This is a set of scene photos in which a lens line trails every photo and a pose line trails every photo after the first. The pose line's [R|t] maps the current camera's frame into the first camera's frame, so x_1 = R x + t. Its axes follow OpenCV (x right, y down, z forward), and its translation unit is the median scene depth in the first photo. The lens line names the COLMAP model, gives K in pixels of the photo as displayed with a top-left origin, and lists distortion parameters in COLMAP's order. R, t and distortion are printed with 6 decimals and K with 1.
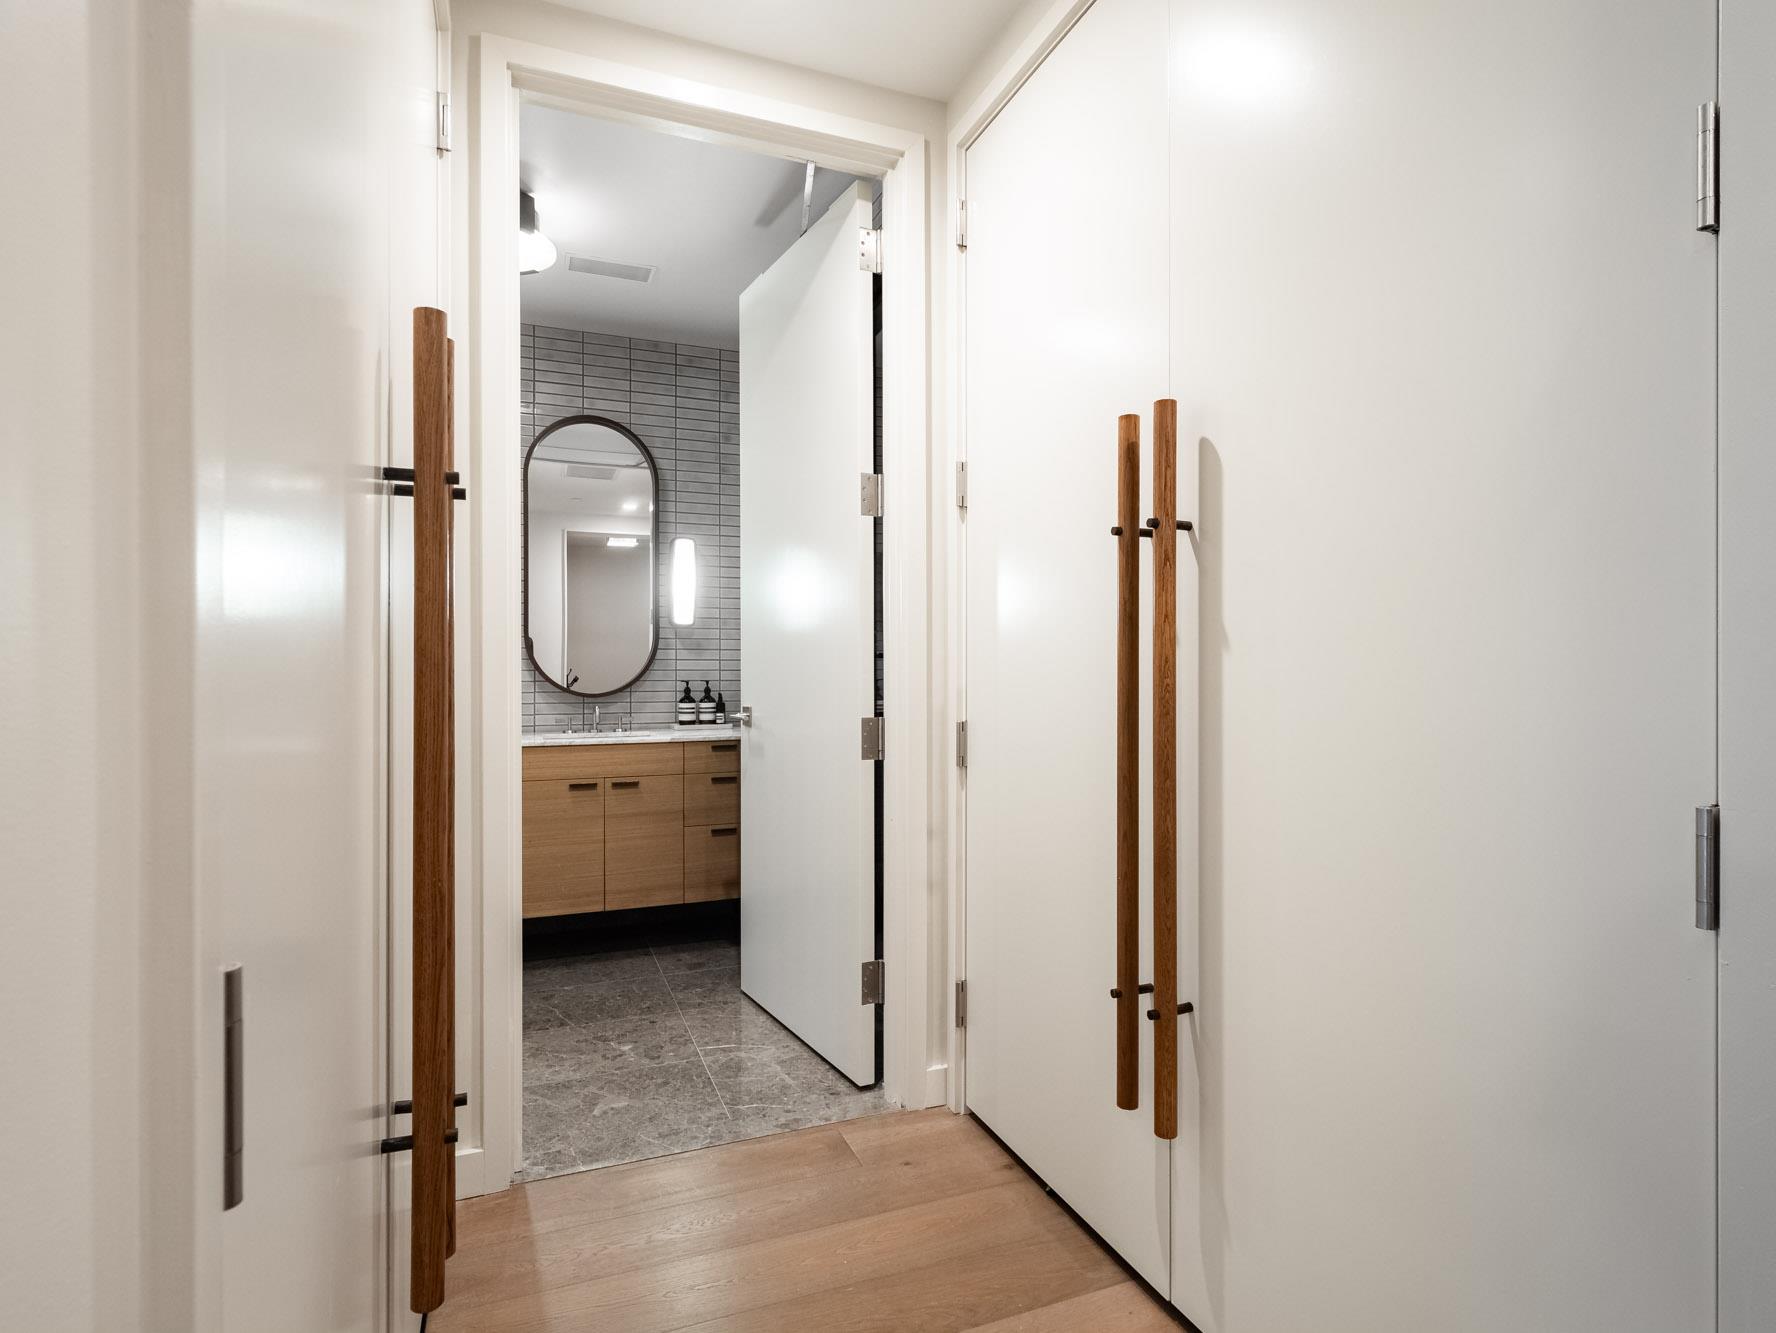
lens RADIAL K [[935.8, 0, 886.6], [0, 935.8, 671.7], [0, 0, 1]] dist [0.000094, -0.000049]
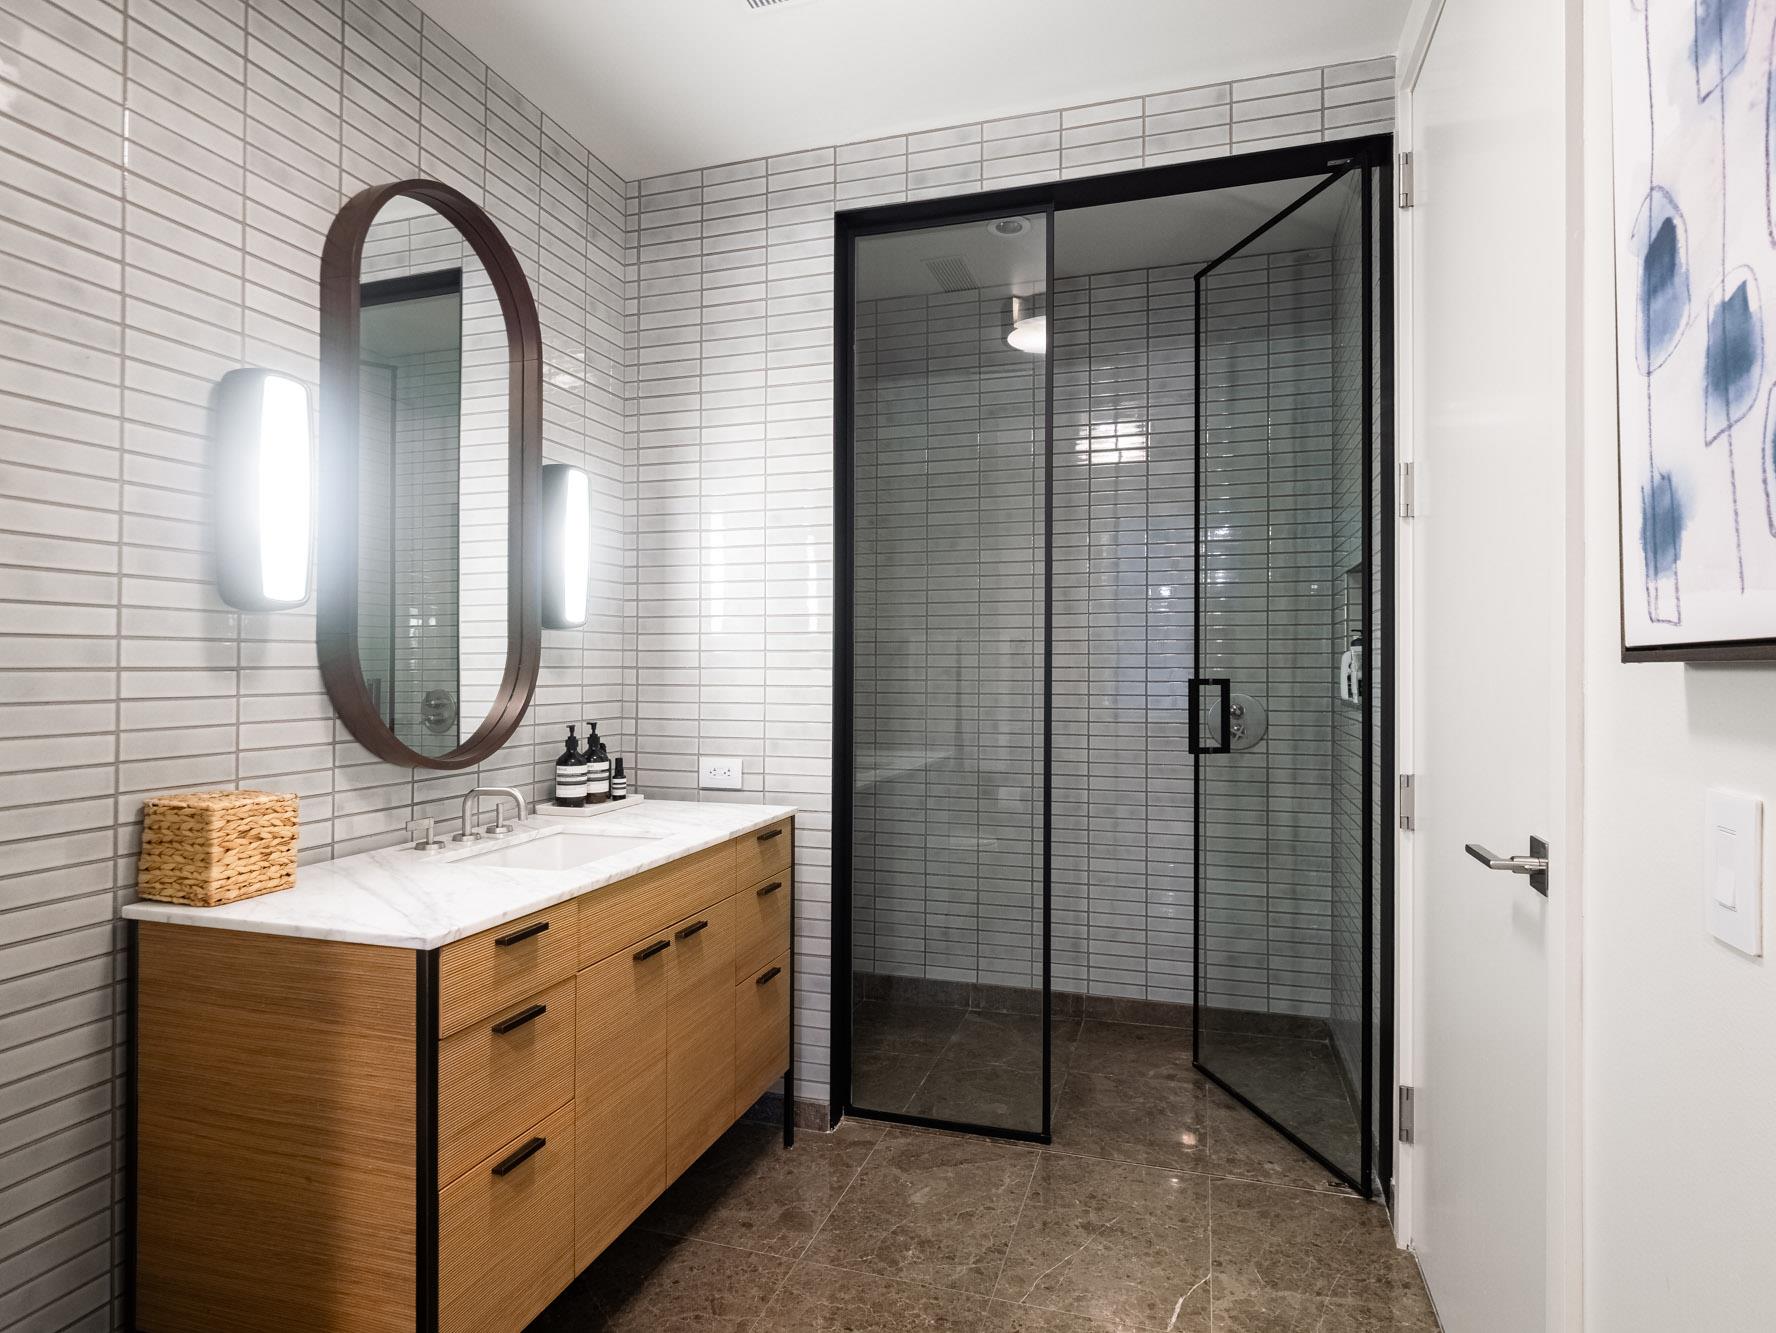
lens RADIAL K [[1001.2, 0, 885.3], [0, 1001.2, 658.5], [0, 0, 1]] dist [-0.004612, -0.000483]
pose [[0.636027, 0.010094, 0.771601, -0.553989], [-0.000270, 0.999917, -0.012859, -0.022002], [-0.771667, 0.007970, 0.635977, 0.479430]]
